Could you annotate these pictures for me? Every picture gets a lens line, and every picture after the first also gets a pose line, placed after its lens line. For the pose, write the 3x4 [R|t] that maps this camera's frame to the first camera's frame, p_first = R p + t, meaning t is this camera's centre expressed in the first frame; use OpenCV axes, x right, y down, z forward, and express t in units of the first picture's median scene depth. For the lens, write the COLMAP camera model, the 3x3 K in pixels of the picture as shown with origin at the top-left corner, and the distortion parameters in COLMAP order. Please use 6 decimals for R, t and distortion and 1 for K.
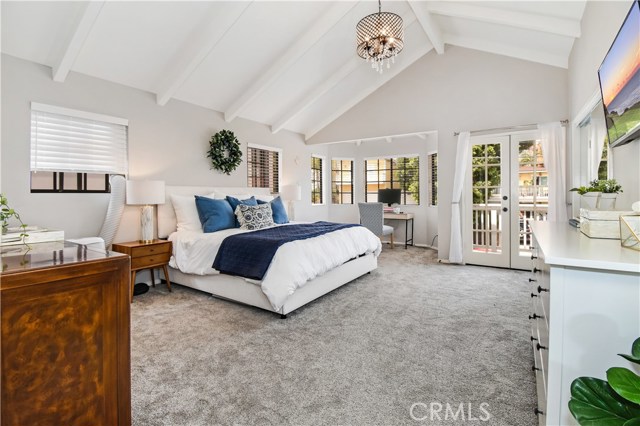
lens RADIAL K [[290.5, 0, 325.5], [0, 290.5, 204.0], [0, 0, 1]] dist [-0.002597, -0.000942]
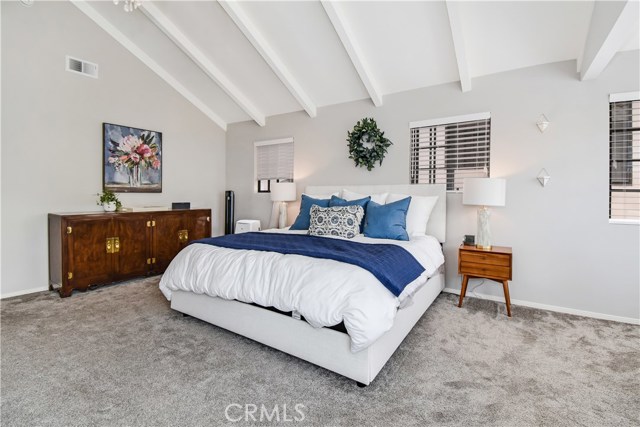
lens RADIAL K [[290.5, 0, 325.5], [0, 290.5, 204.5], [0, 0, 1]] dist [-0.002597, -0.000942]
pose [[0.020538, 0.052829, -0.998392, 0.533322], [-0.023244, 0.998358, 0.052349, -0.042442], [0.999519, 0.022131, 0.021732, 0.873048]]
